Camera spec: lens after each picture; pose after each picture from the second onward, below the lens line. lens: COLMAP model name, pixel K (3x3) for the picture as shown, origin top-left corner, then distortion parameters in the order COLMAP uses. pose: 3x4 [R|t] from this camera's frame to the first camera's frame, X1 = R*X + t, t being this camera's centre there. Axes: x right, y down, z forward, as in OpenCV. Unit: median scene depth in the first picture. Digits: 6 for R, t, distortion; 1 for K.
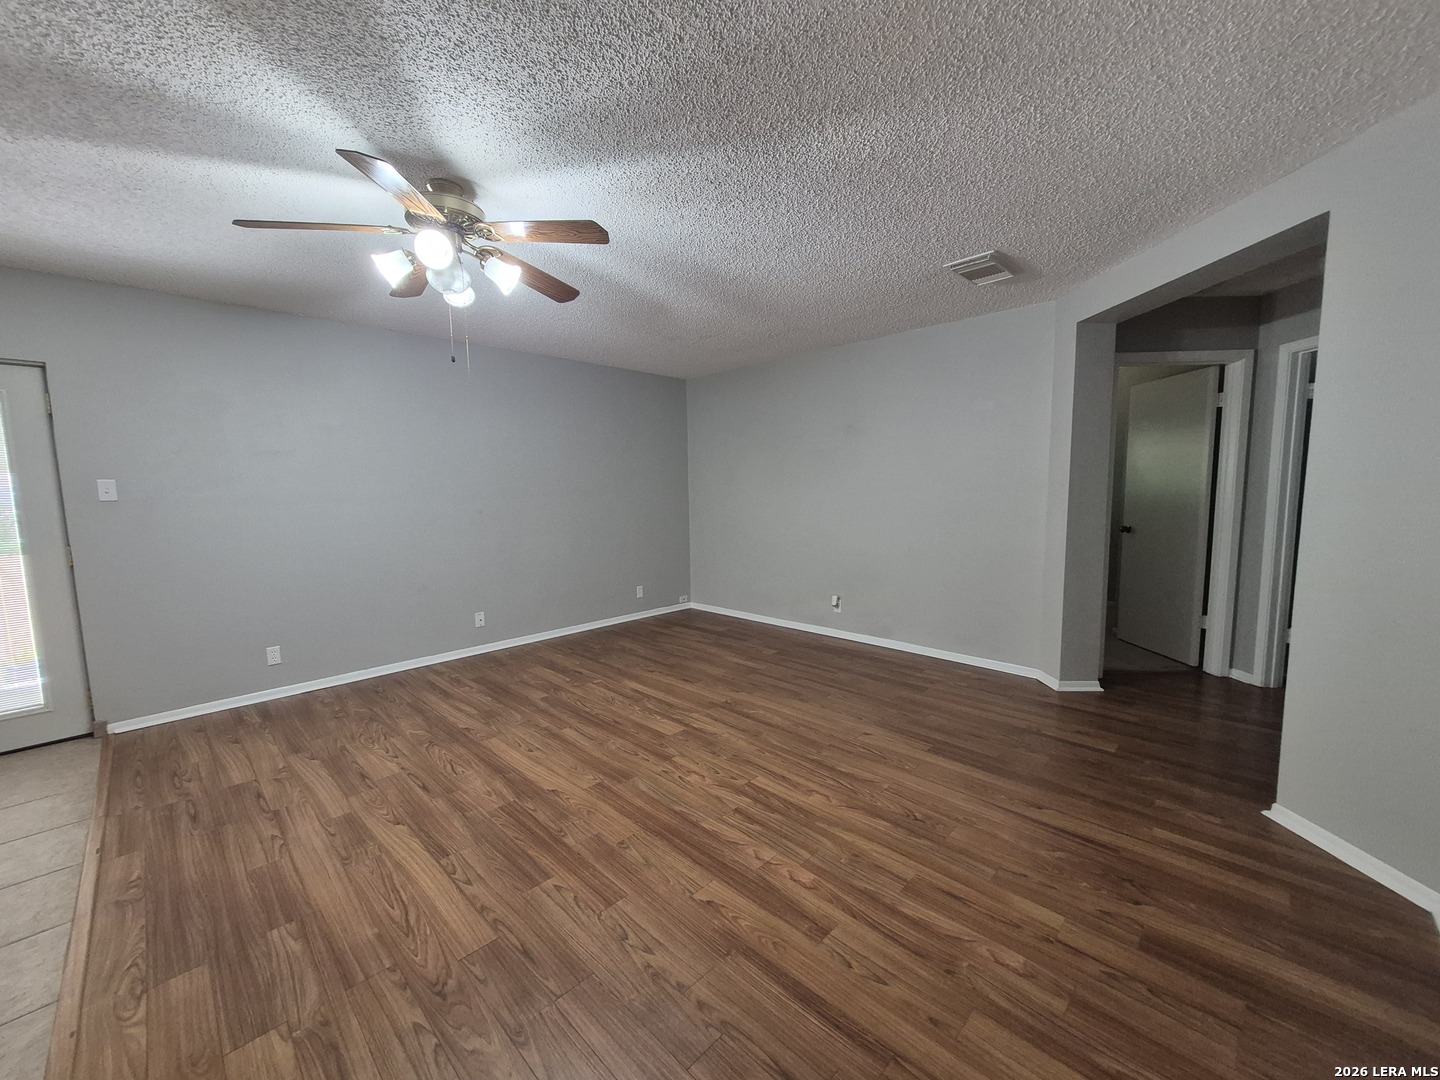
lens RADIAL K [[573.7, 0, 713.2], [0, 573.7, 542.5], [0, 0, 1]] dist [0.000377, 0.000065]
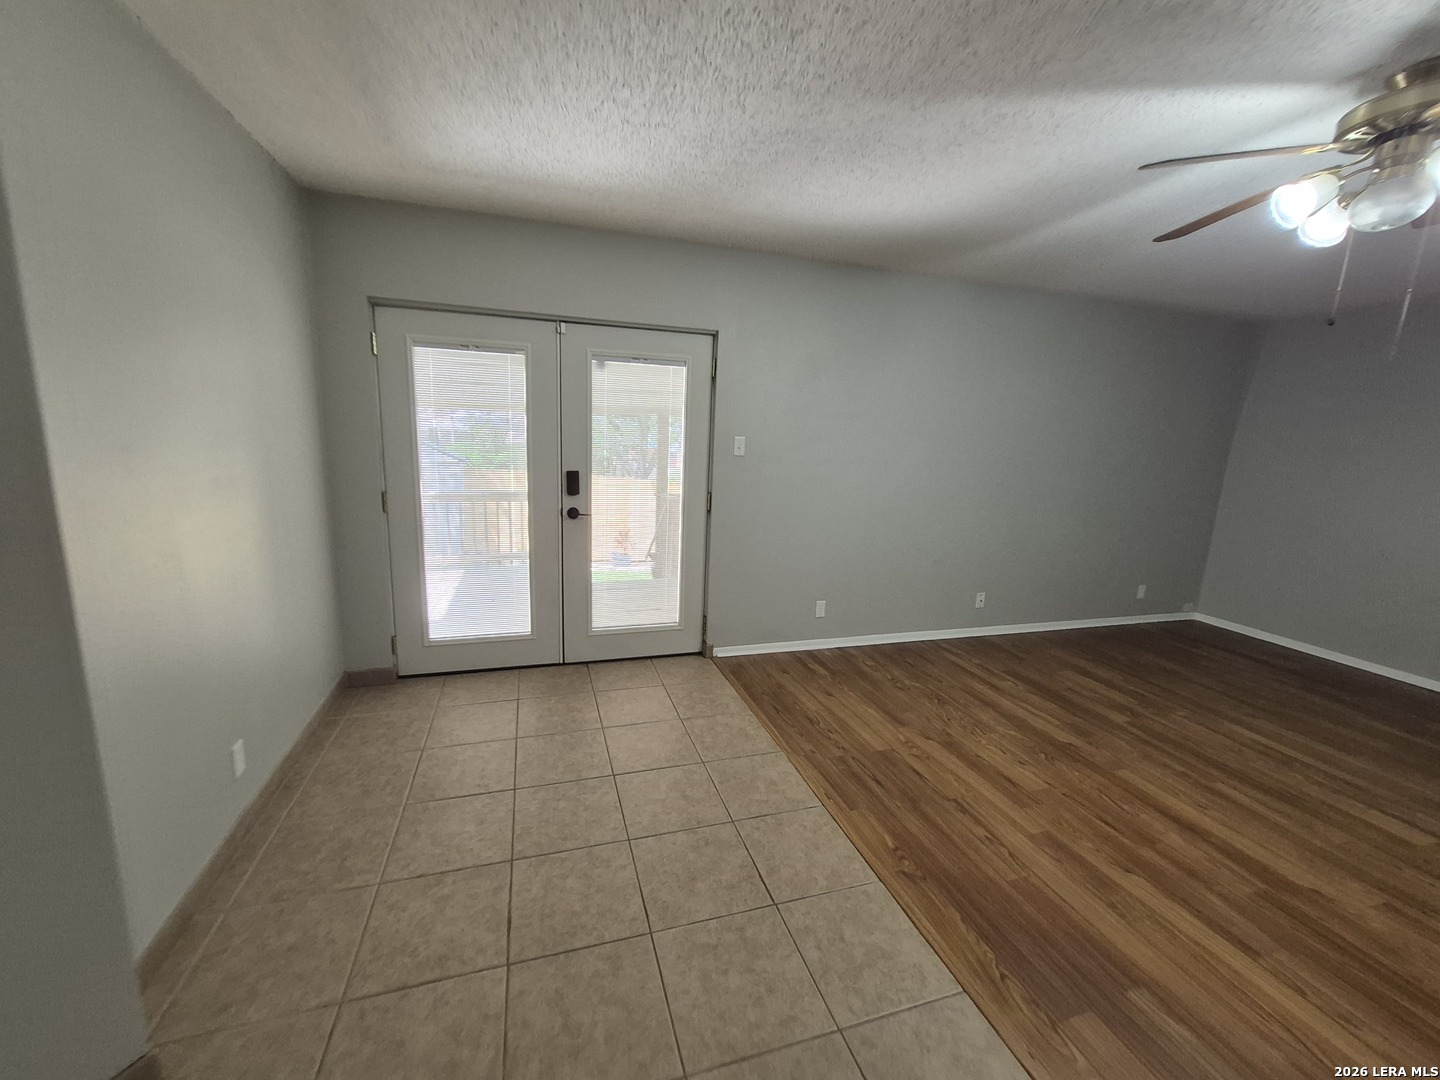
lens RADIAL K [[573.7, 0, 685.3], [0, 573.7, 538.3], [0, 0, 1]] dist [0.000377, 0.000065]
pose [[0.877495, 0.145627, -0.456942, -0.599806], [-0.103085, 0.987786, 0.116845, -0.033615], [0.468377, -0.055427, 0.881789, -0.045517]]
